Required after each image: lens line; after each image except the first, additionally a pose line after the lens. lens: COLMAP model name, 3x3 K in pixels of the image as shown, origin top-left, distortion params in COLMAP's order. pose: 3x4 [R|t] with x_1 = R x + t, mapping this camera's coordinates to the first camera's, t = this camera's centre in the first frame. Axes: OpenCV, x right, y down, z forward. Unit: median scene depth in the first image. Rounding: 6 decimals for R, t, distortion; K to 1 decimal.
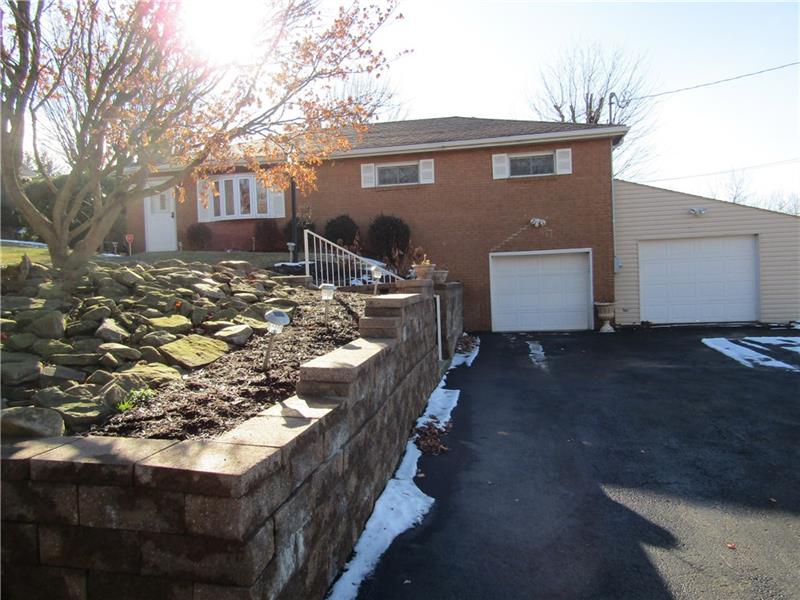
lens RADIAL K [[572.5, 0, 397.9], [0, 572.5, 297.2], [0, 0, 1]] dist [-0.010004, 0.014523]
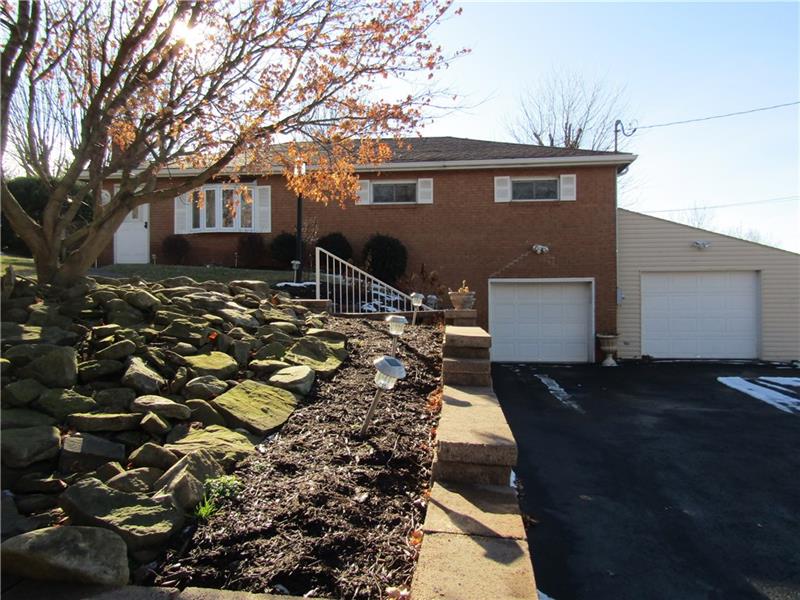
lens RADIAL K [[572.5, 0, 399.0], [0, 572.5, 297.8], [0, 0, 1]] dist [-0.010004, 0.014523]
pose [[0.996497, 0.034160, 0.076332, -0.063636], [-0.031426, 0.998831, -0.036728, -0.006591], [-0.077497, 0.034200, 0.996406, 0.065632]]
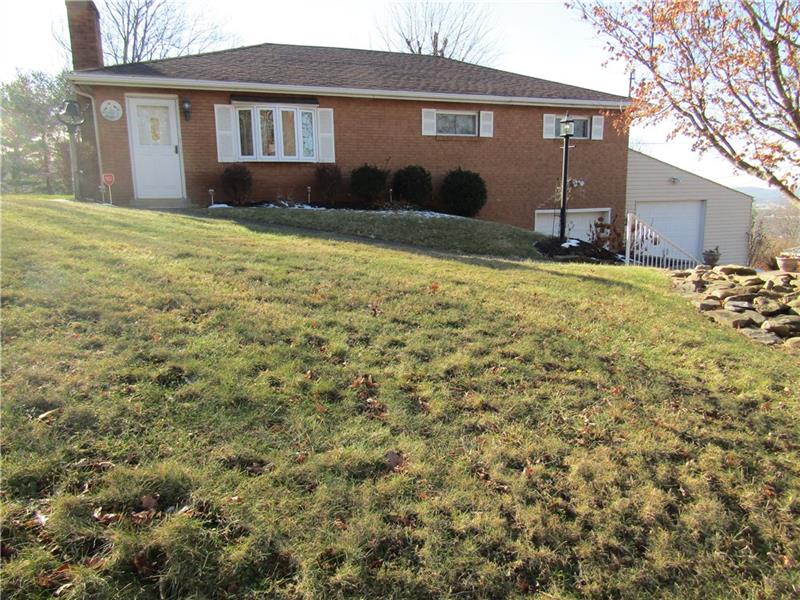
lens RADIAL K [[572.5, 0, 399.4], [0, 572.5, 302.1], [0, 0, 1]] dist [-0.010004, 0.014523]
pose [[0.852040, -0.063632, 0.519595, -0.637009], [0.020251, 0.995848, 0.088748, -0.009473], [-0.523085, -0.065095, 0.849791, 0.250399]]
